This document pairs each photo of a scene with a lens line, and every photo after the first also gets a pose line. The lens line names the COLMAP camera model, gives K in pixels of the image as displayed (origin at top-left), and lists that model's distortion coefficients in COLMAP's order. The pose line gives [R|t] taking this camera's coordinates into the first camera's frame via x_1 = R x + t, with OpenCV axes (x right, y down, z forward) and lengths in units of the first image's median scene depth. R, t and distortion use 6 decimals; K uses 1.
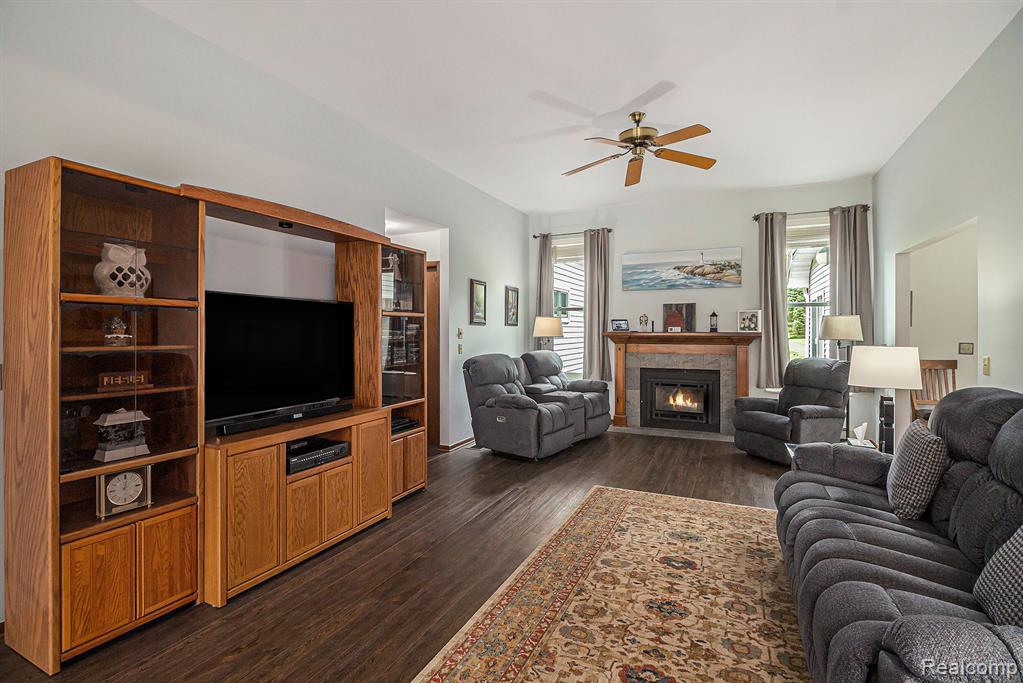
lens RADIAL K [[490.5, 0, 508.4], [0, 490.5, 331.3], [0, 0, 1]] dist [-0.001477, -0.007445]
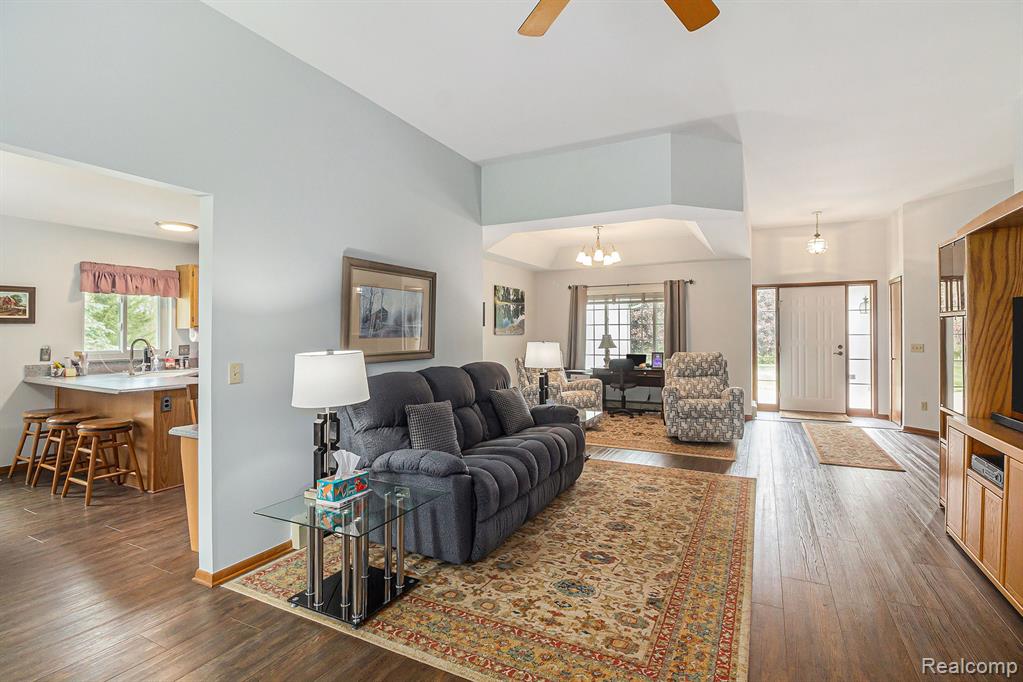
lens RADIAL K [[490.5, 0, 509.7], [0, 490.5, 330.0], [0, 0, 1]] dist [-0.001477, -0.007445]
pose [[-0.999398, 0.000221, 0.034704, 0.393789], [0.000010, 0.999981, -0.006085, 0.002088], [-0.034705, -0.006081, -0.999379, 1.620665]]
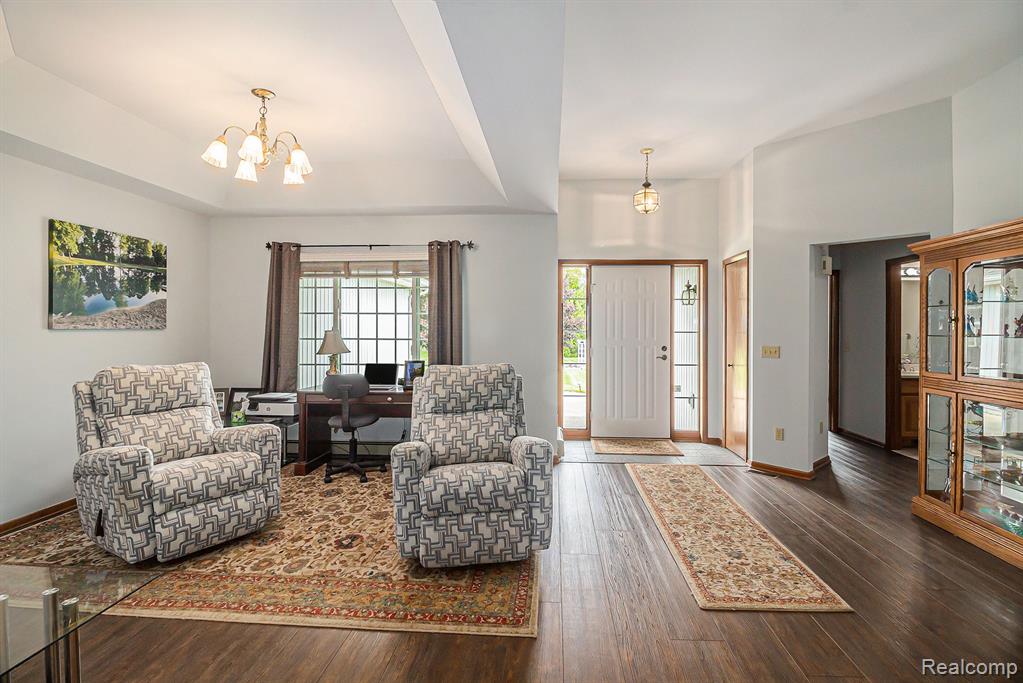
lens RADIAL K [[490.5, 0, 524.1], [0, 490.5, 329.3], [0, 0, 1]] dist [-0.001477, -0.007445]
pose [[-0.929101, -0.005645, -0.369782, 0.012589], [-0.006590, 0.999977, 0.001293, 0.002389], [0.369766, 0.003638, -0.929118, 0.692358]]
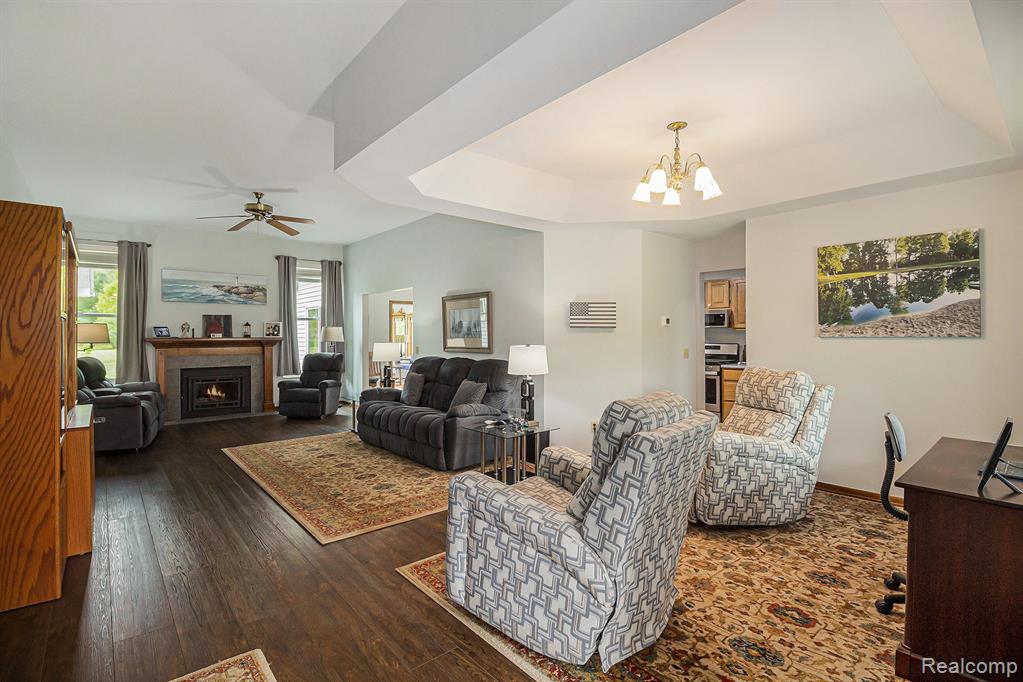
lens RADIAL K [[490.5, 0, 509.0], [0, 490.5, 332.3], [0, 0, 1]] dist [-0.001477, -0.007445]
pose [[0.420014, 0.001643, 0.907516, -0.882917], [0.006664, 0.999966, -0.004894, -0.001645], [-0.907493, 0.008104, 0.419989, -0.375864]]
